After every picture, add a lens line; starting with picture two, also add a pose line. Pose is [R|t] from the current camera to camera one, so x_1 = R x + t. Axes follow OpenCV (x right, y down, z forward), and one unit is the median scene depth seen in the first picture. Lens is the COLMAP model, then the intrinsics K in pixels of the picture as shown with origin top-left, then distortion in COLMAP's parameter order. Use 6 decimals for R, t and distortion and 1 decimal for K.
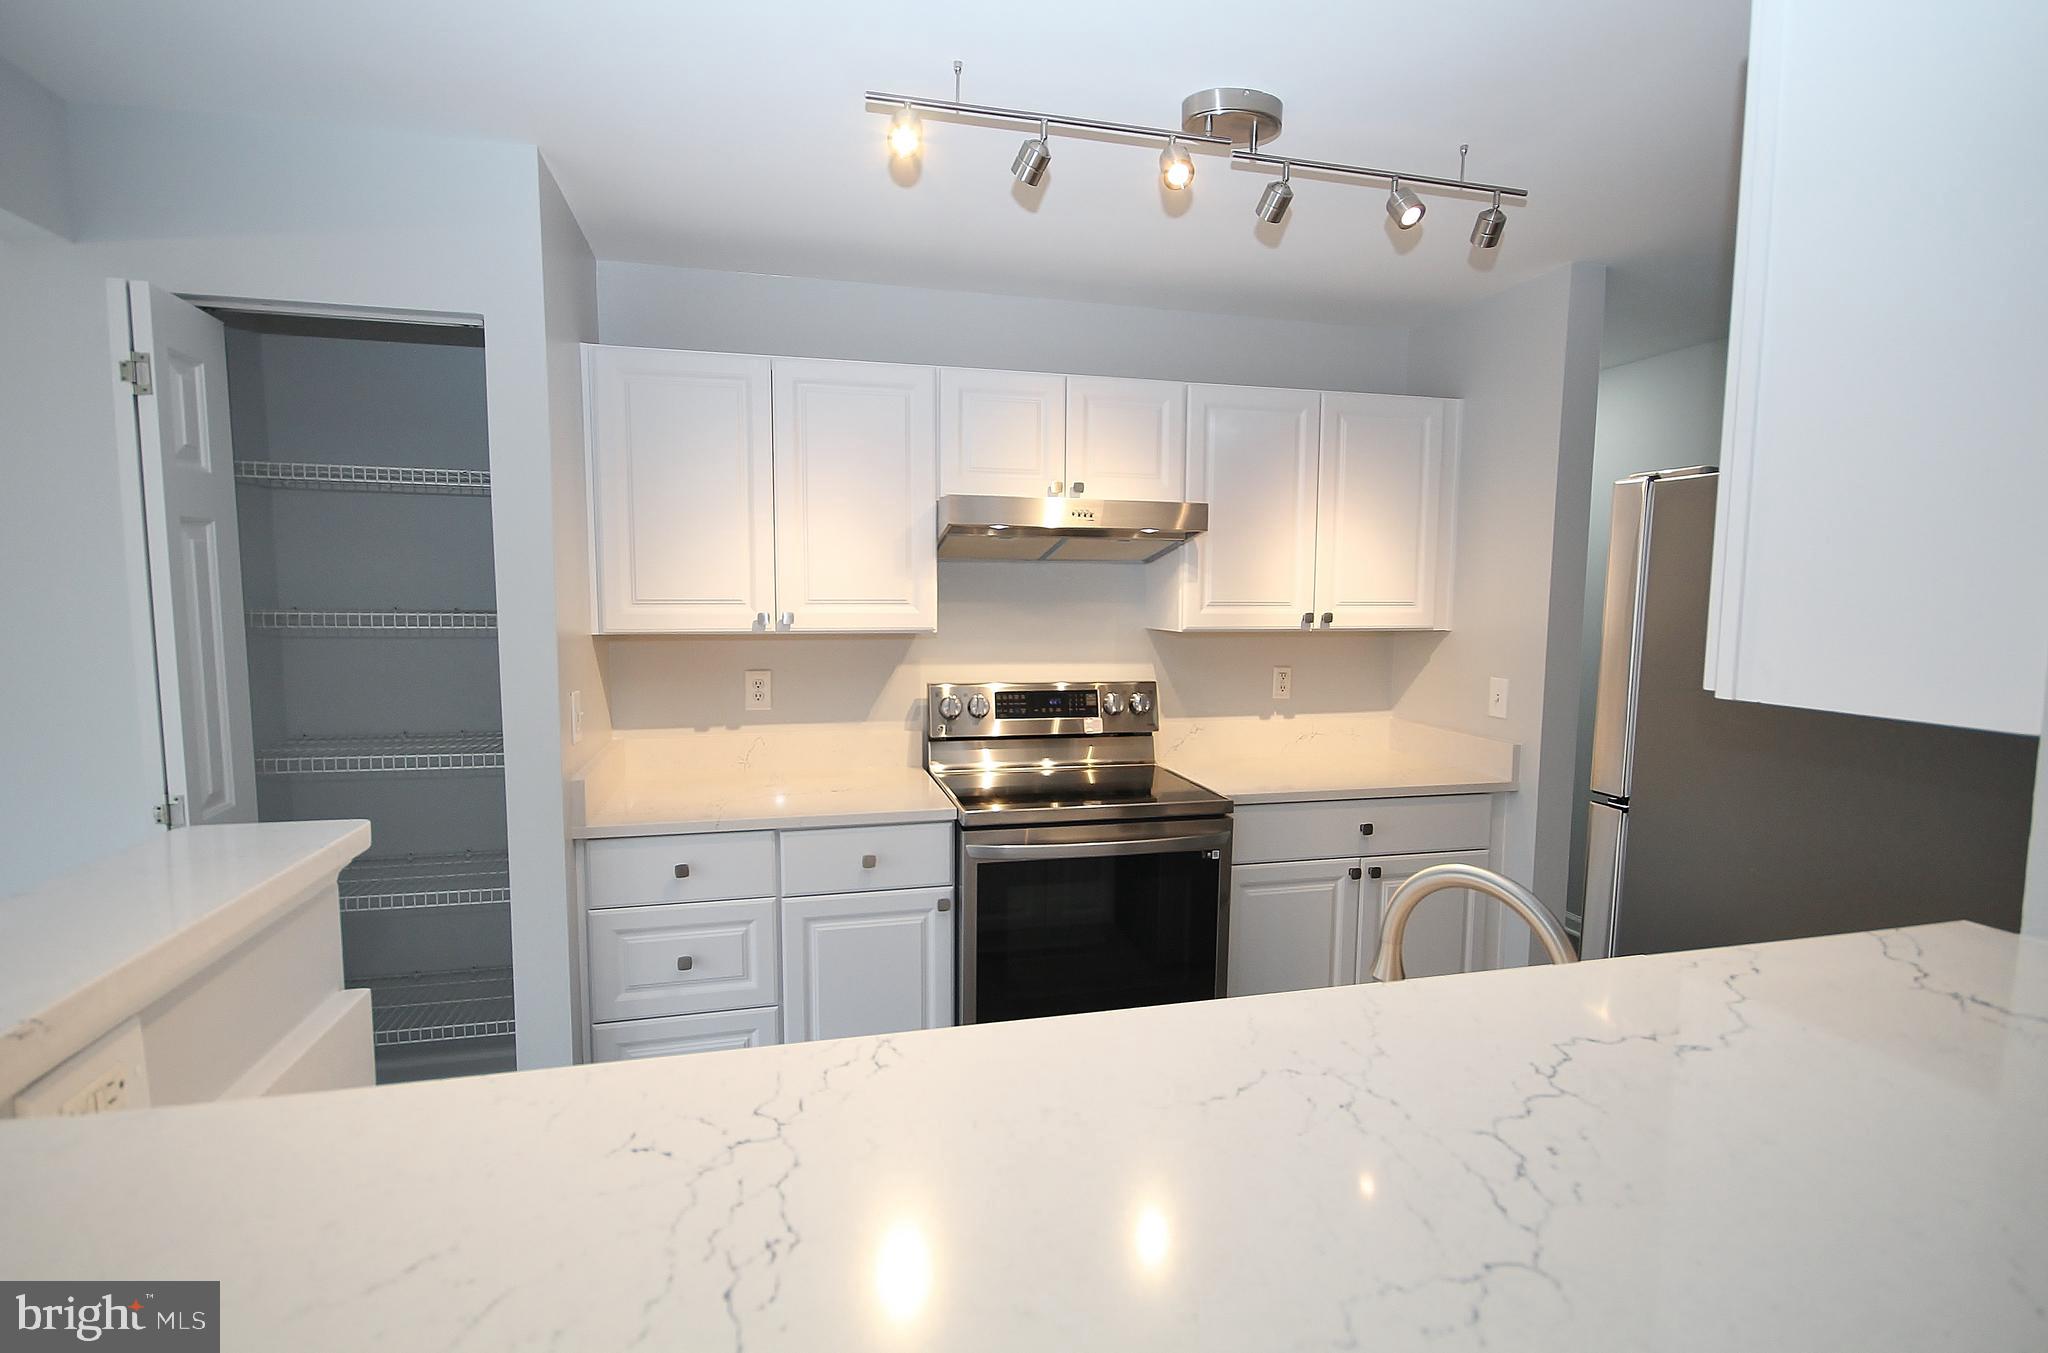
lens RADIAL K [[961.4, 0, 1014.6], [0, 961.4, 692.0], [0, 0, 1]] dist [-0.010492, -0.000951]
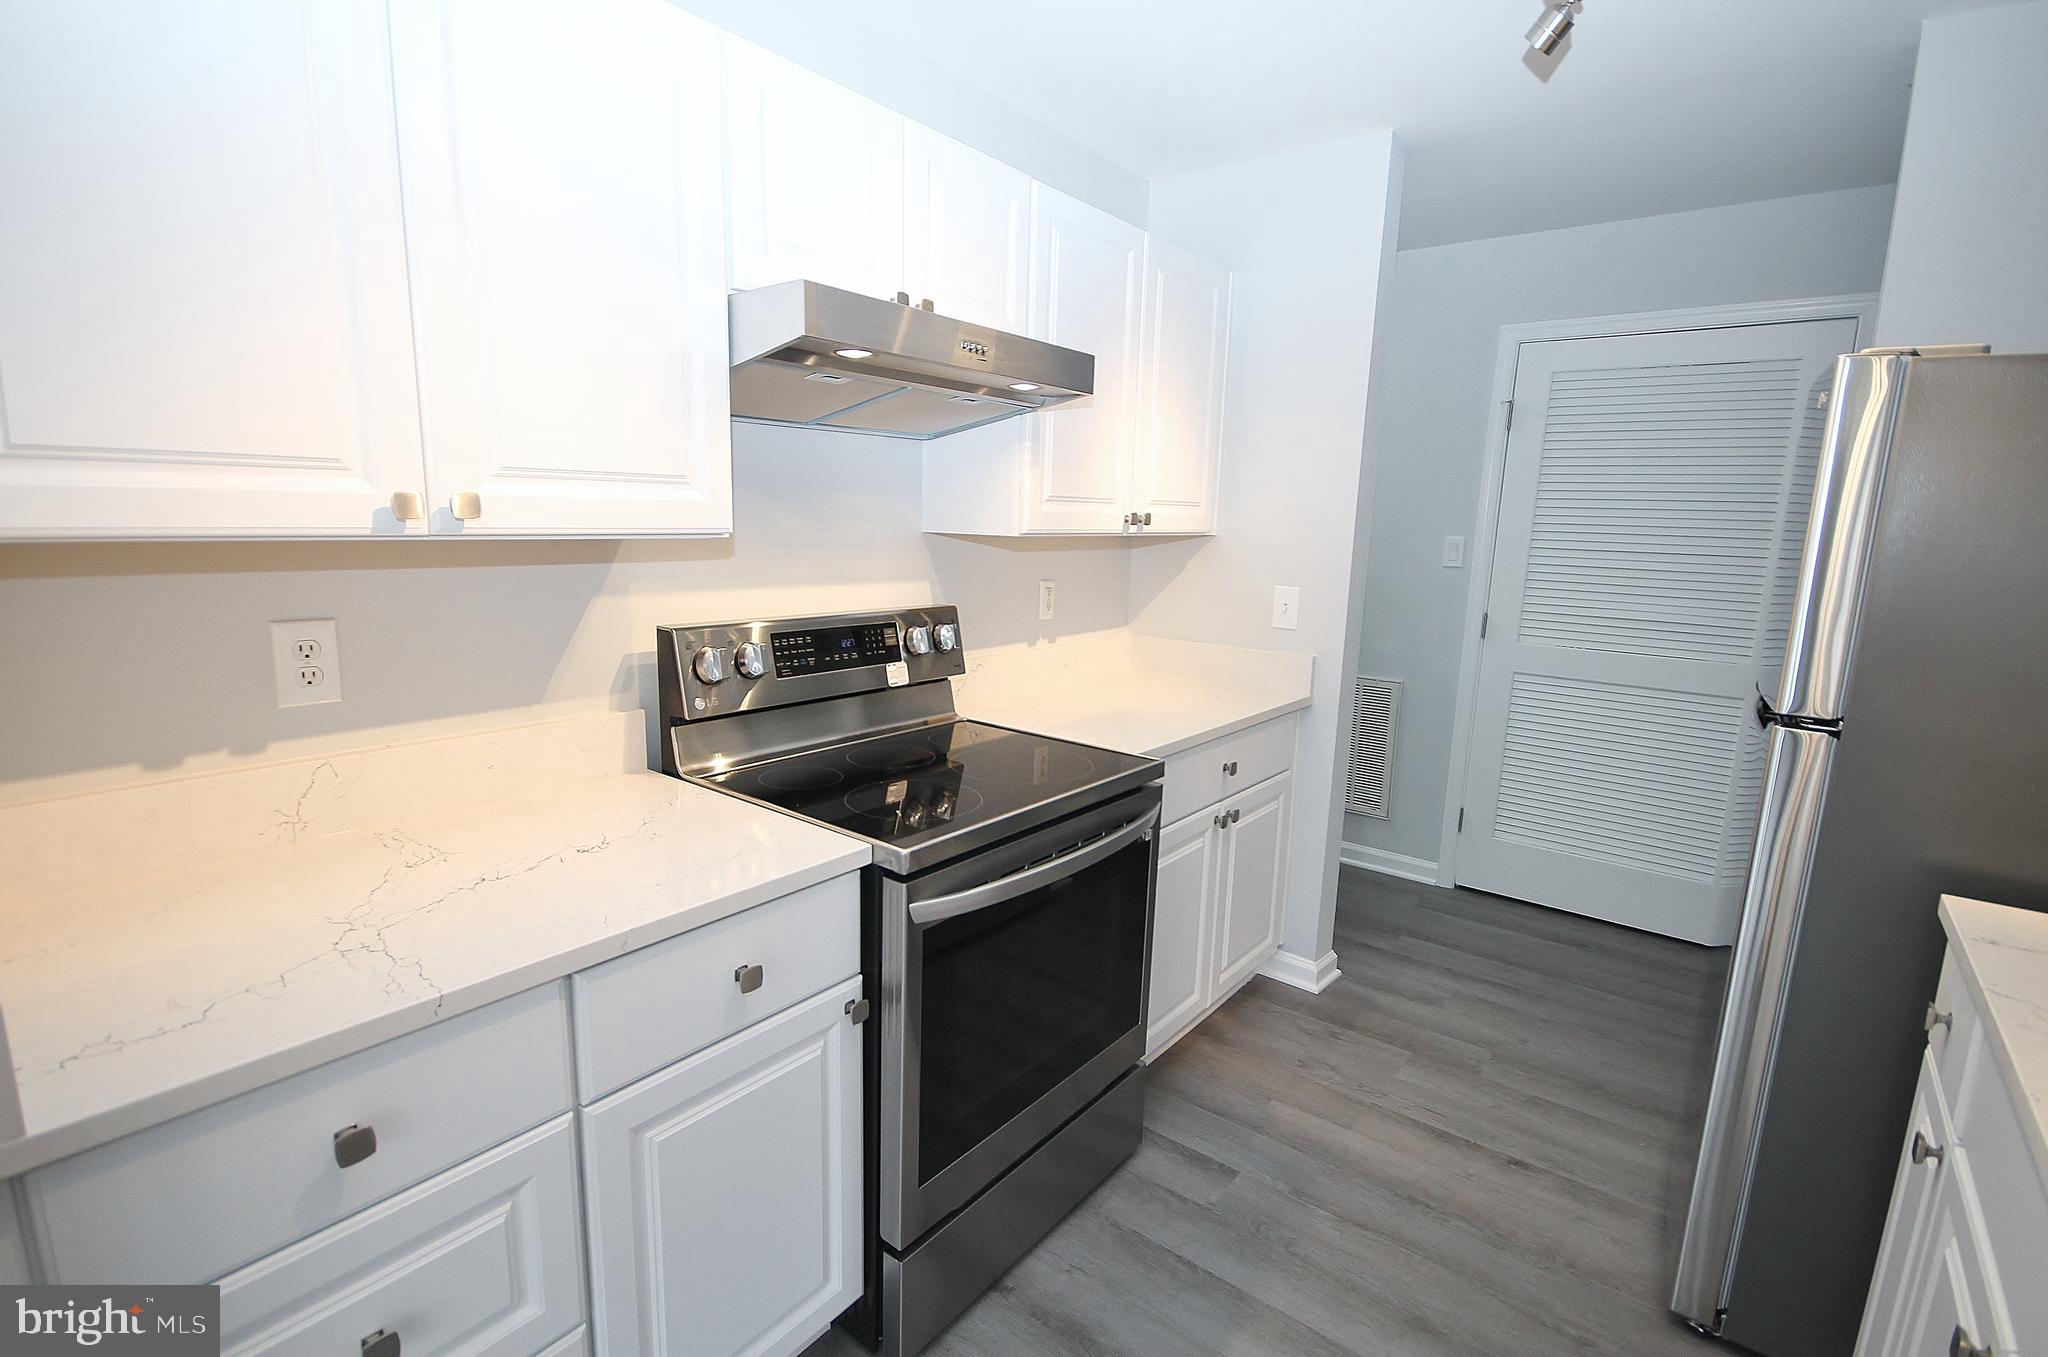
lens RADIAL K [[953.6, 0, 1015.8], [0, 953.6, 686.8], [0, 0, 1]] dist [0.004019, -0.007450]
pose [[0.789967, -0.095812, 0.605618, -0.270366], [0.041294, 0.993787, 0.103359, -0.023545], [-0.611758, -0.056642, 0.789015, 0.413137]]
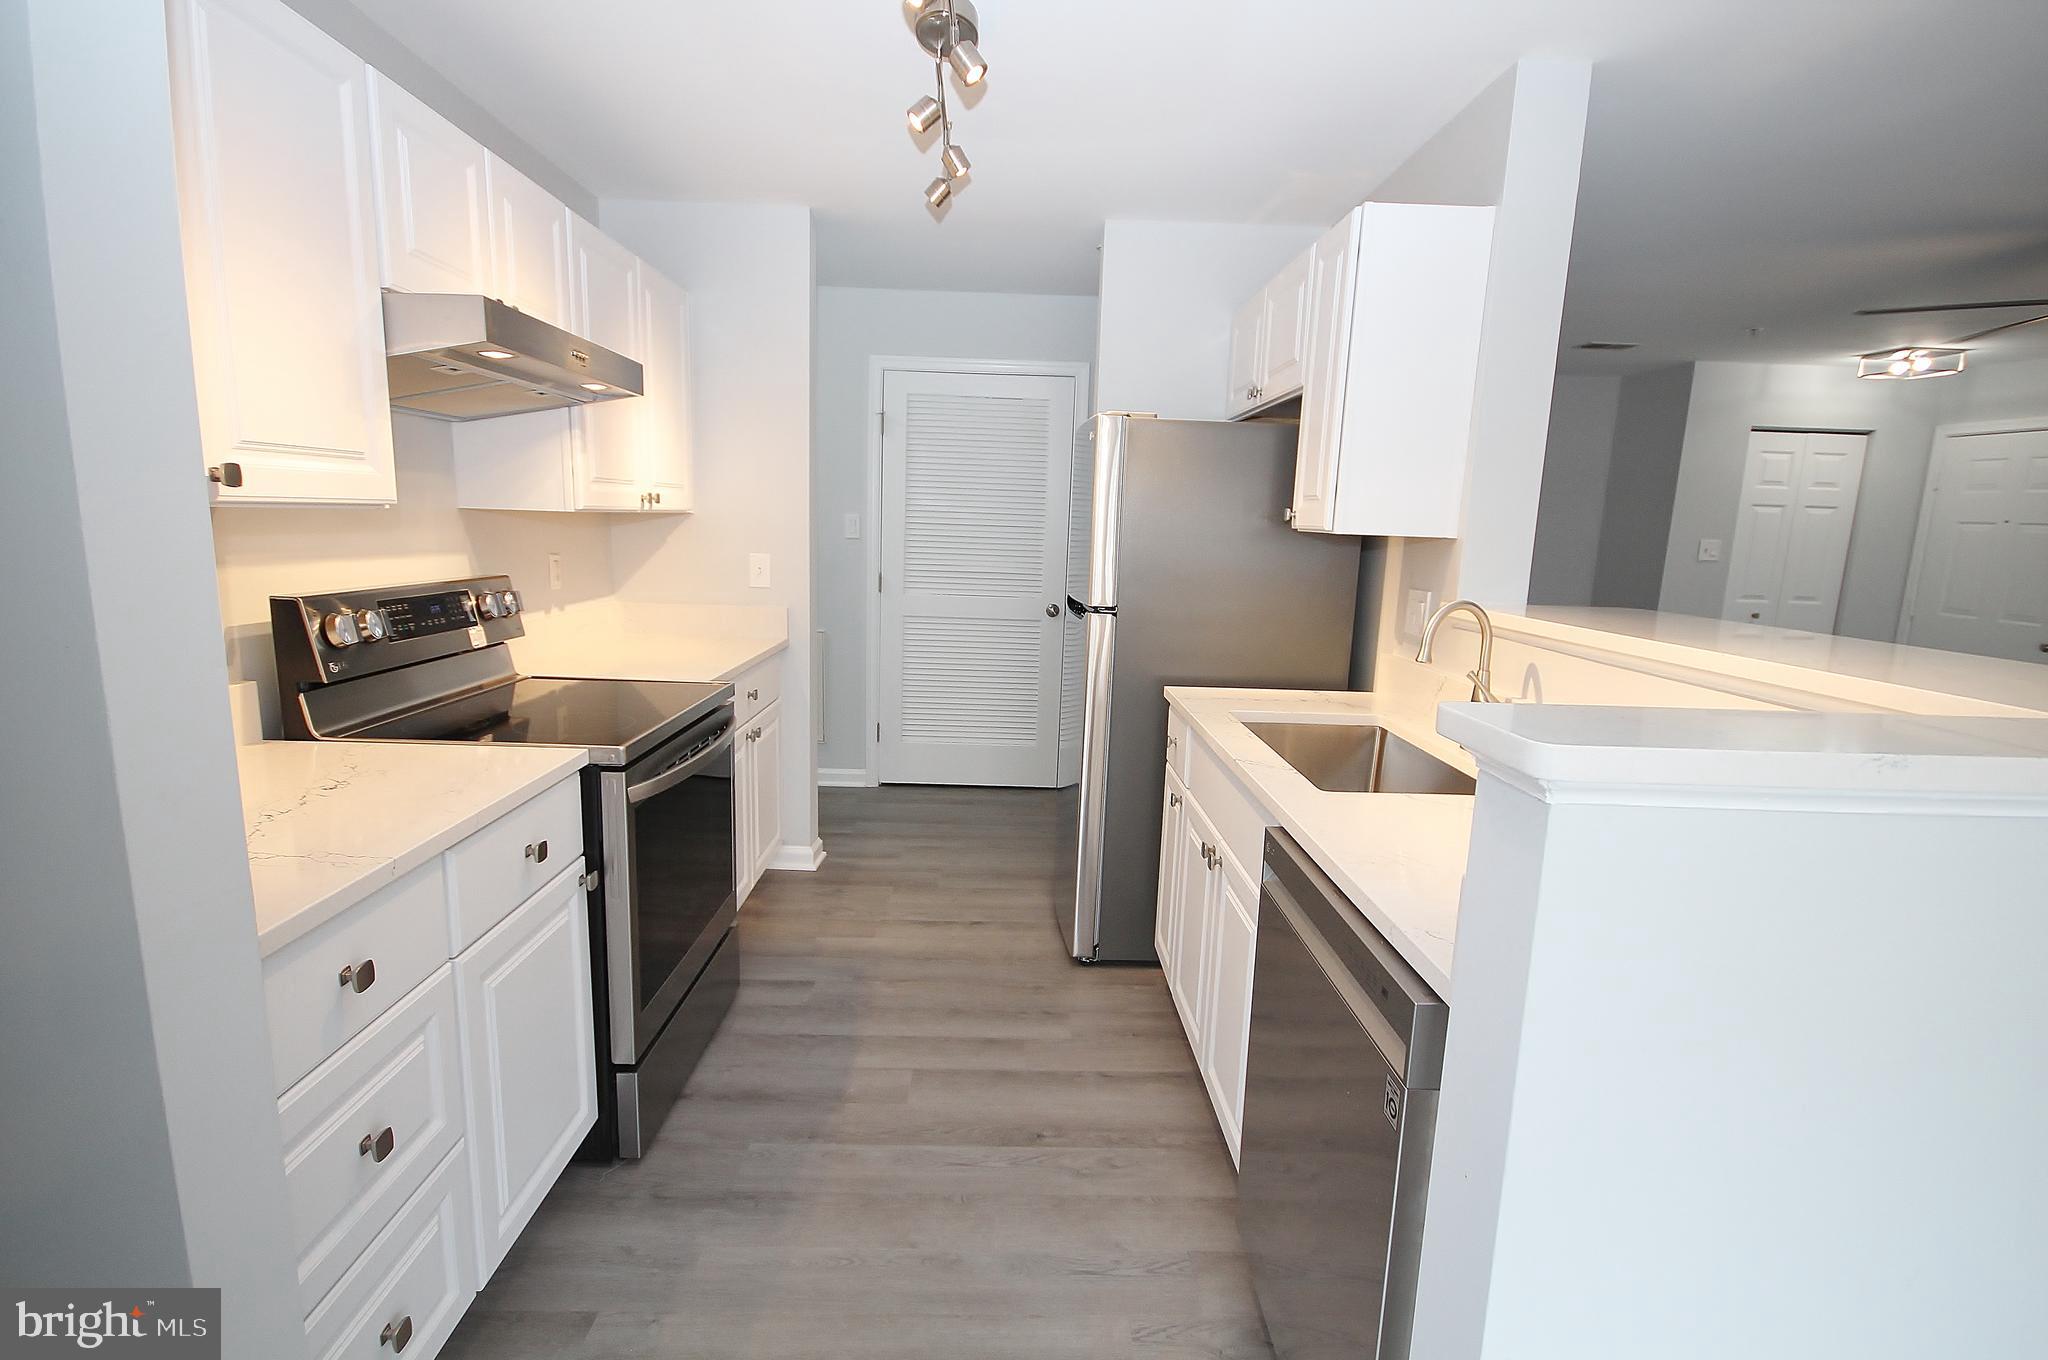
lens RADIAL K [[953.6, 0, 1016.2], [0, 953.6, 690.0], [0, 0, 1]] dist [0.004019, -0.007450]
pose [[0.224610, -0.172110, 0.959129, -0.558919], [0.070580, 0.984567, 0.160146, -0.014371], [-0.971889, 0.031725, 0.233291, 0.419160]]
